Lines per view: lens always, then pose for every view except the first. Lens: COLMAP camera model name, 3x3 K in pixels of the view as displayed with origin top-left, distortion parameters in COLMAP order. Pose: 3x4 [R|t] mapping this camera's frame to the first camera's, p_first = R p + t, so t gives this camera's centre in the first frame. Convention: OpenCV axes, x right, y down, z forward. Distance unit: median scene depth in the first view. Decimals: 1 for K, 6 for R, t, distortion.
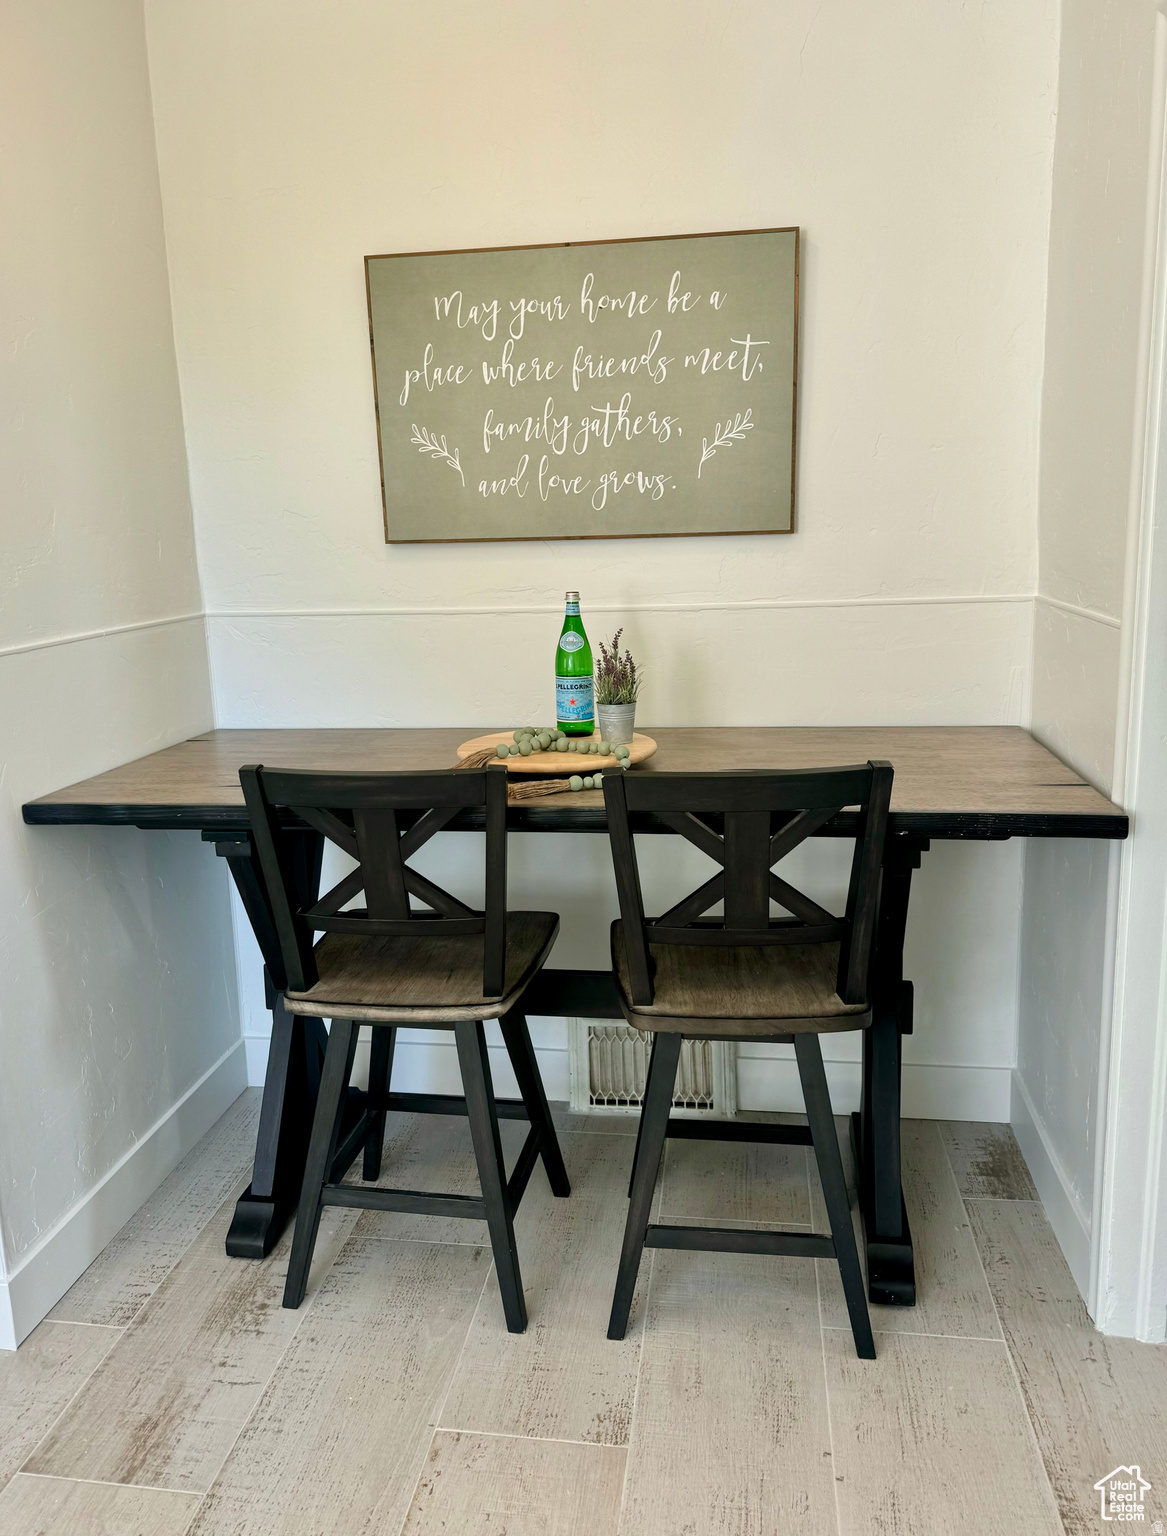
lens RADIAL K [[1164.3, 0, 567.9], [0, 1164.3, 732.4], [0, 0, 1]] dist [0.054902, -0.020923]
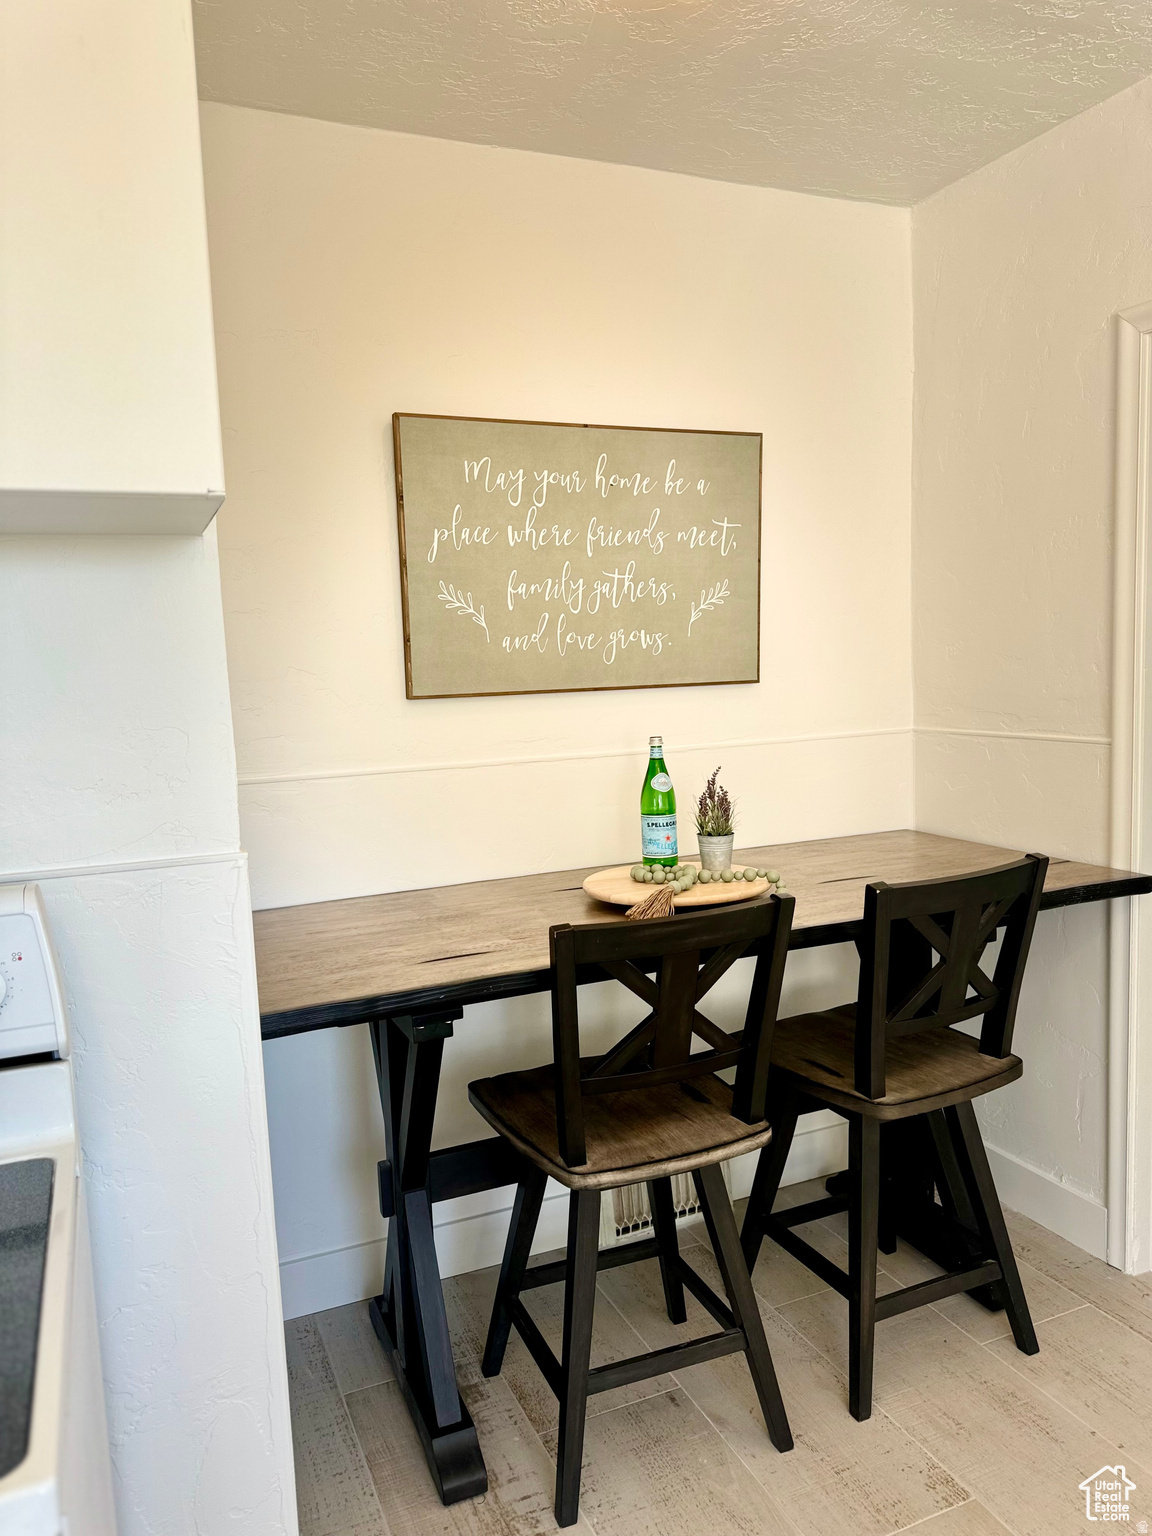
lens RADIAL K [[1086.6, 0, 575.3], [0, 1086.6, 762.6], [0, 0, 1]] dist [0.035336, -0.038692]
pose [[0.845175, -0.051873, 0.531967, -0.553336], [0.108382, 0.991235, -0.075539, -0.027765], [-0.523386, 0.121499, 0.843389, 0.179384]]
